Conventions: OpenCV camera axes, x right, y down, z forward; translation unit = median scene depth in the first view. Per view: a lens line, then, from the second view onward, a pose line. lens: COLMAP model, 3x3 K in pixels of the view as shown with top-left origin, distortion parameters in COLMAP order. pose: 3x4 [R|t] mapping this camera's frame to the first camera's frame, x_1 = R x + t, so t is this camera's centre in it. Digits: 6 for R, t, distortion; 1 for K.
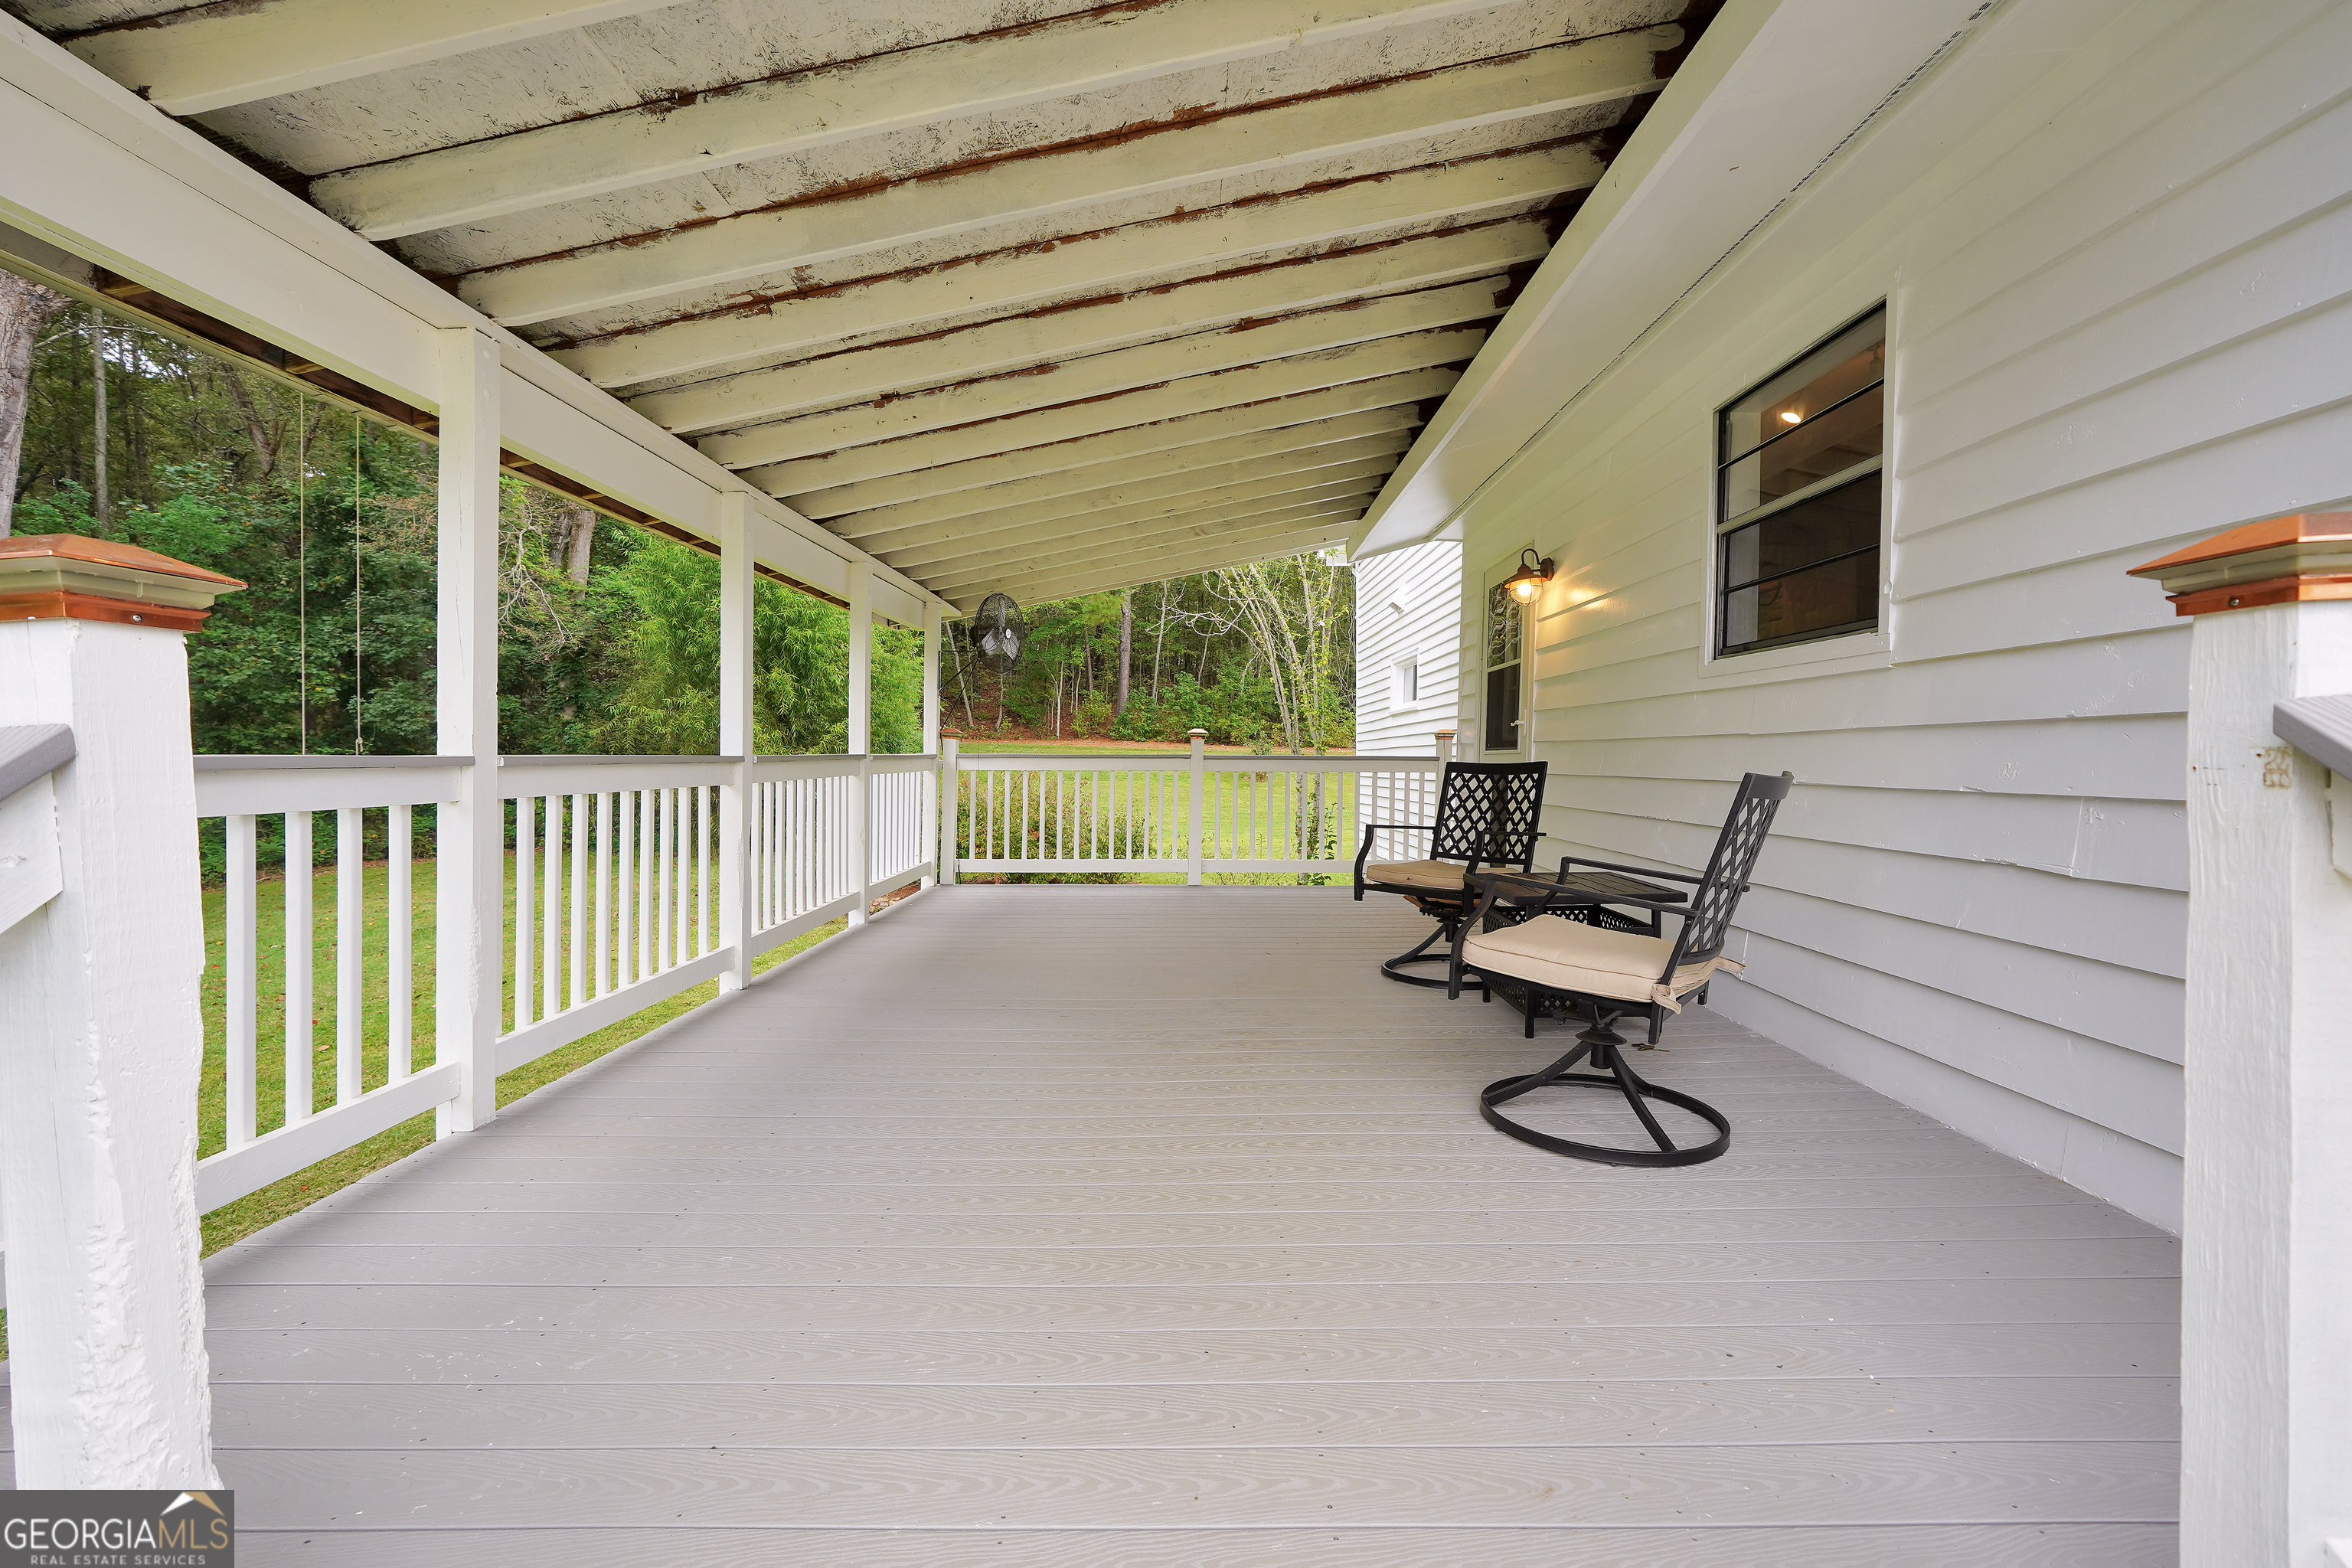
lens RADIAL K [[998.9, 0, 1173.8], [0, 998.9, 772.3], [0, 0, 1]] dist [-0.018649, 0.007568]
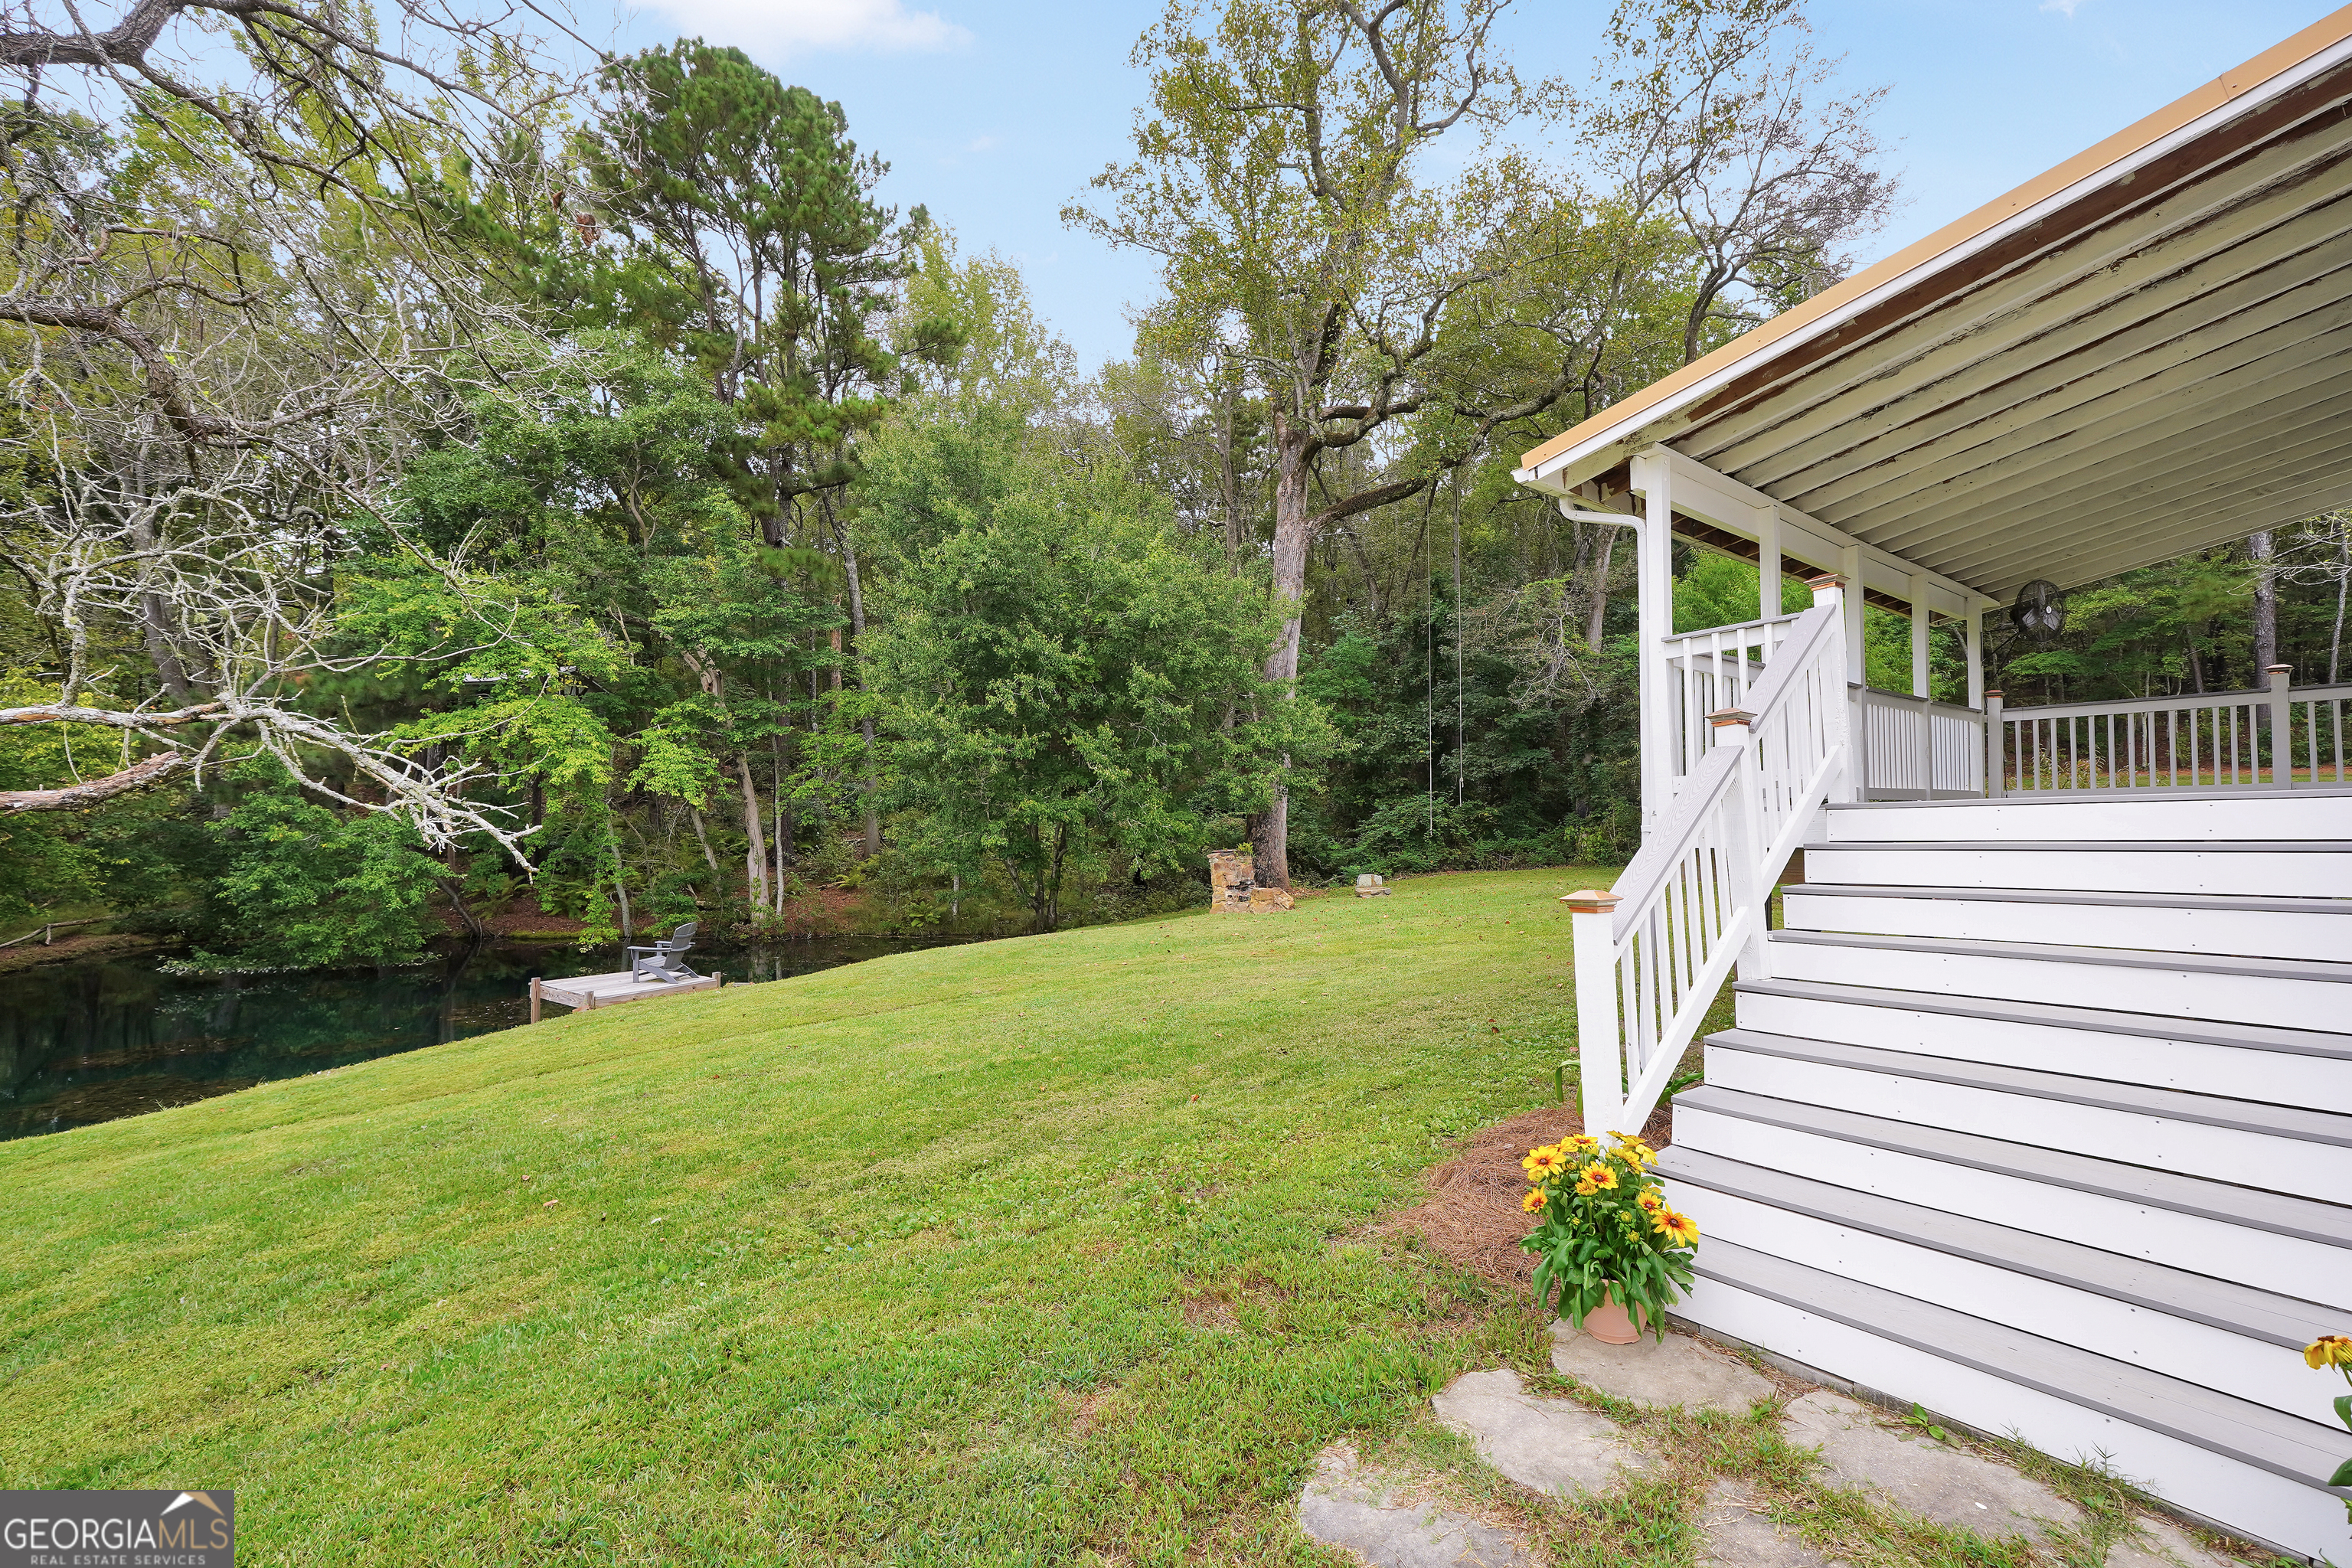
lens RADIAL K [[998.9, 0, 1150.6], [0, 998.9, 790.5], [0, 0, 1]] dist [-0.018649, 0.007568]
pose [[0.613586, -0.038016, -0.788712, 0.128737], [-0.002397, 0.998746, -0.050004, 0.171844], [0.789624, 0.032572, 0.612725, -0.738025]]
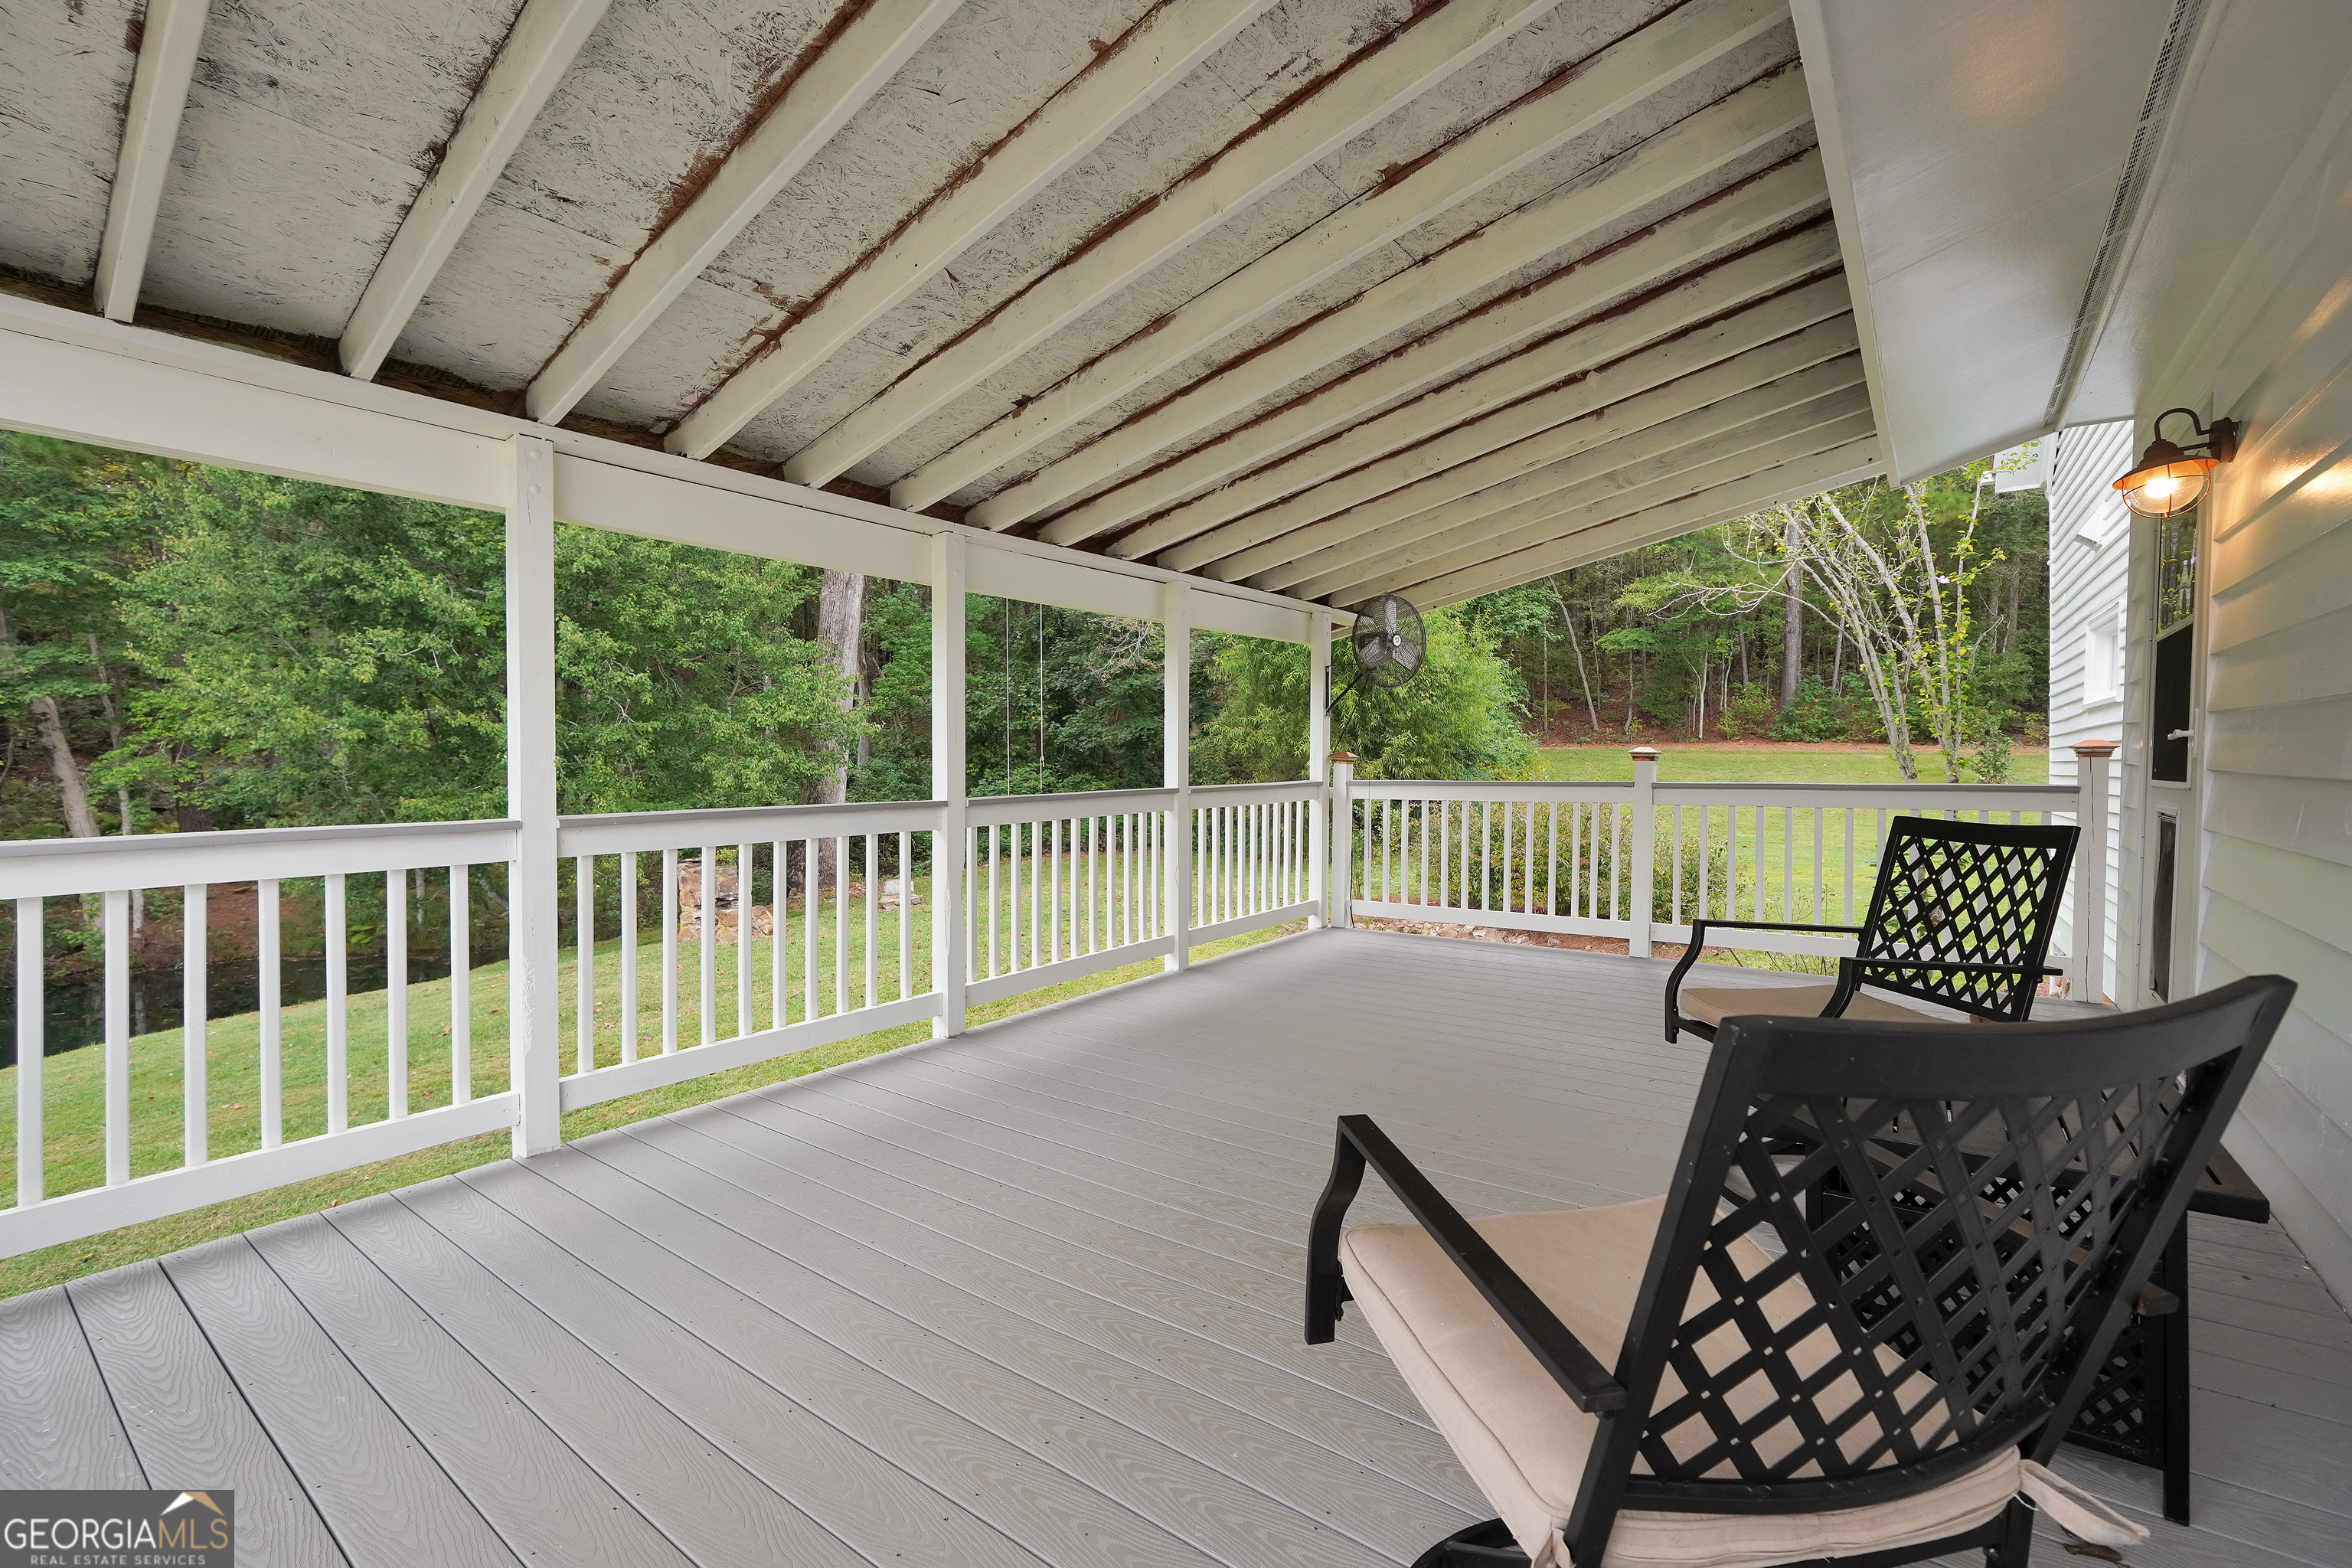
lens RADIAL K [[998.9, 0, 1148.8], [0, 998.9, 773.3], [0, 0, 1]] dist [-0.018649, 0.007568]
pose [[0.794902, -0.003519, -0.606728, 0.197093], [0.001325, 0.999991, -0.004064, -0.023513], [0.606737, 0.002426, 0.794899, 0.205360]]
